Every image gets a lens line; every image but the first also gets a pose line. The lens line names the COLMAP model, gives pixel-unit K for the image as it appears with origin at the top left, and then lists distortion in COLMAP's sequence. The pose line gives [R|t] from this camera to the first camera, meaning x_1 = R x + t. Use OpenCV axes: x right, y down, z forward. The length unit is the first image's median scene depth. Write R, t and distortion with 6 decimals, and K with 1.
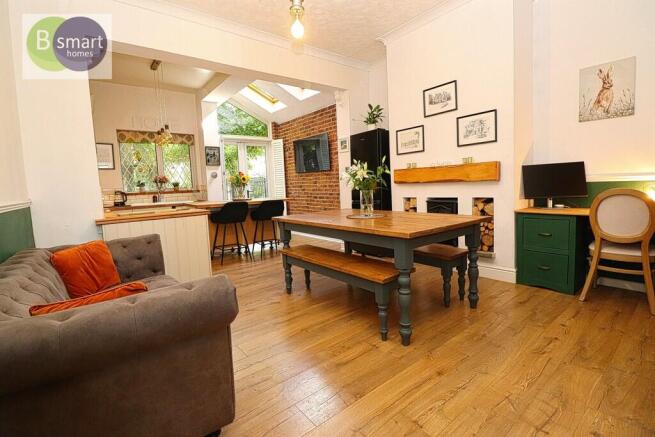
lens RADIAL K [[305.3, 0, 328.2], [0, 305.3, 208.3], [0, 0, 1]] dist [-0.002307, -0.011502]
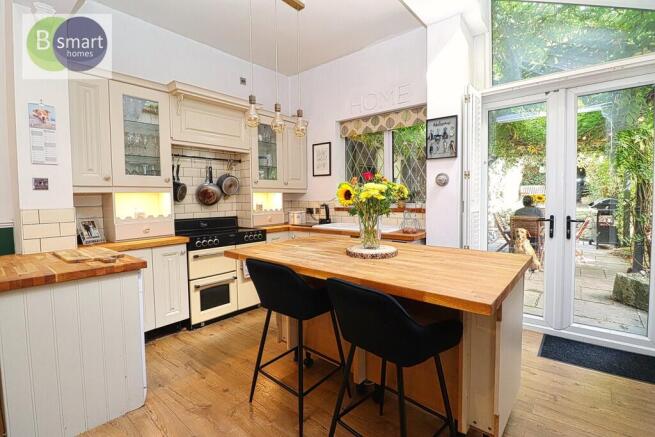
lens RADIAL K [[305.3, 0, 328.2], [0, 305.3, 208.3], [0, 0, 1]] dist [-0.002307, -0.011502]
pose [[0.206195, 0.076167, -0.975542, 0.043774], [-0.071557, 0.995470, 0.062598, -0.092294], [0.975891, 0.056900, 0.210712, 0.823482]]
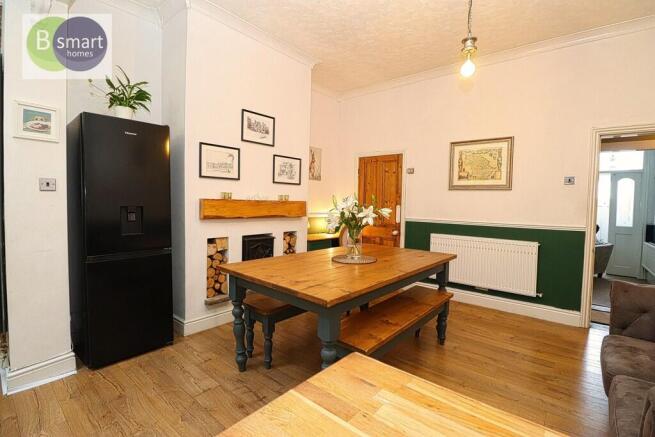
lens RADIAL K [[305.3, 0, 328.2], [0, 305.3, 208.3], [0, 0, 1]] dist [-0.002307, -0.011502]
pose [[-0.207837, 0.019126, 0.977976, -0.376210], [0.059585, 0.998200, -0.006859, -0.062602], [-0.976347, 0.056847, -0.208603, 0.650460]]
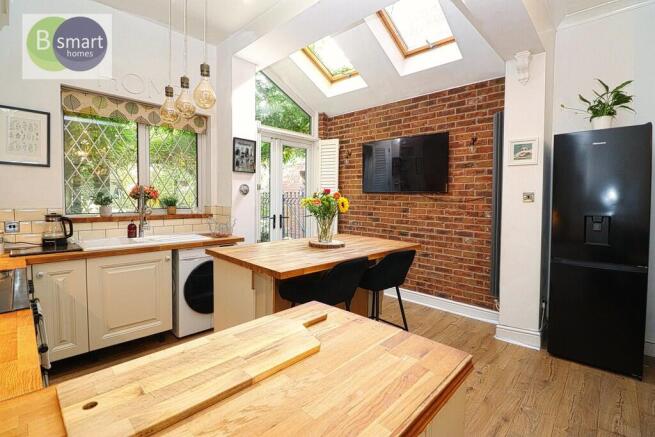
lens RADIAL K [[305.3, 0, 328.2], [0, 305.3, 208.3], [0, 0, 1]] dist [-0.002307, -0.011502]
pose [[0.987987, 0.049688, 0.146332, -0.335933], [-0.042681, 0.997804, -0.050642, -0.058127], [-0.148527, 0.043788, 0.987938, 0.469747]]
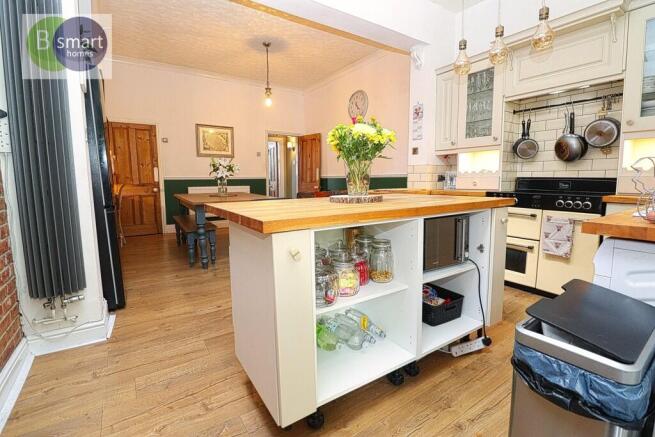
lens RADIAL K [[305.3, 0, 328.2], [0, 305.3, 208.3], [0, 0, 1]] dist [-0.002307, -0.011502]
pose [[-0.996308, 0.040360, 0.075766, -0.257476], [0.052793, 0.984024, 0.170028, -0.072848], [-0.067693, 0.173401, -0.982522, 1.256572]]
